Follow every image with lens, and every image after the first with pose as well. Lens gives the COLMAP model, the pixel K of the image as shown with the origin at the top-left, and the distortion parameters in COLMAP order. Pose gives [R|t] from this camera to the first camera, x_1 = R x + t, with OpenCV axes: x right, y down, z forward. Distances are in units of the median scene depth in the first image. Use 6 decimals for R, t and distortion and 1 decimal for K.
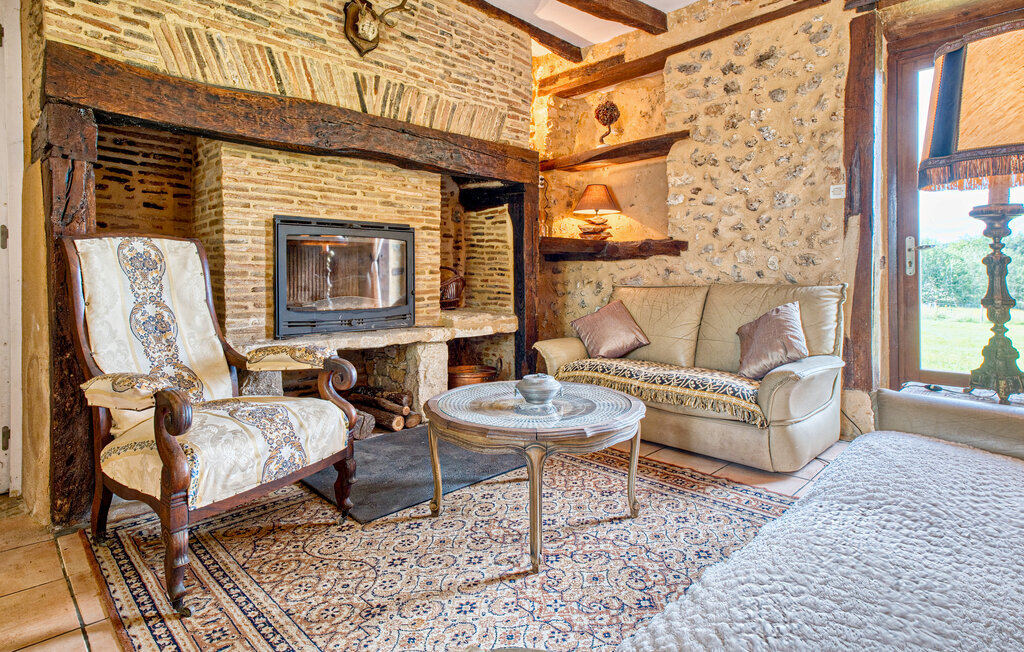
lens RADIAL K [[539.6, 0, 513.6], [0, 539.6, 282.4], [0, 0, 1]] dist [0.001556, -0.000837]
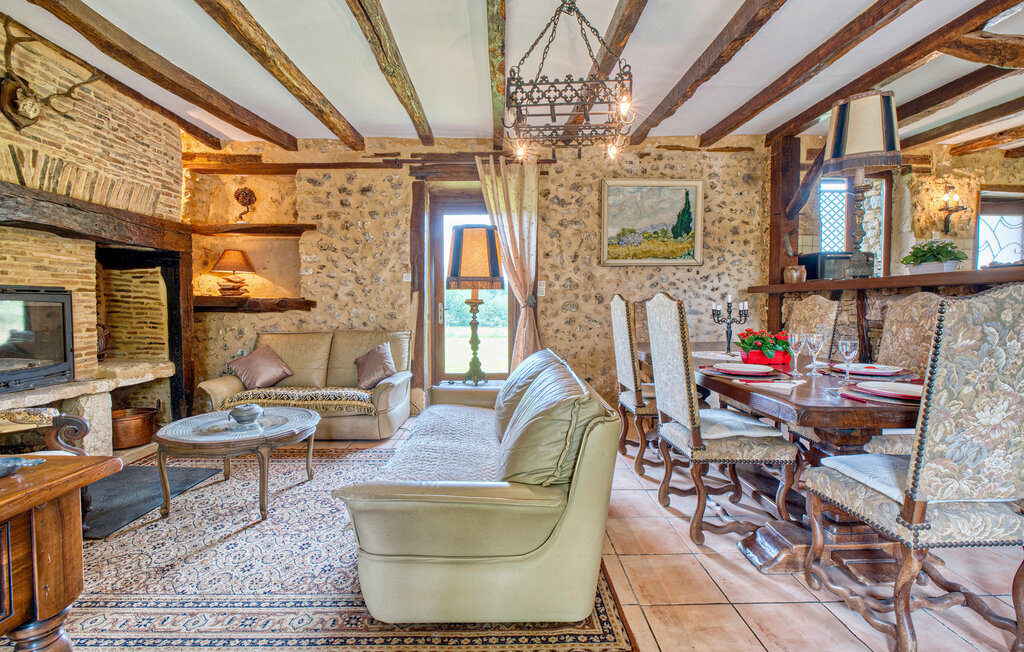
lens RADIAL K [[458.0, 0, 512.0], [0, 458.0, 326.0], [0, 0, 1]] dist [-0.002677, -0.007268]
pose [[0.695043, -0.029260, 0.718372, -0.235500], [0.004571, 0.999331, 0.036282, -0.061414], [-0.718953, -0.021934, 0.694712, -0.282365]]
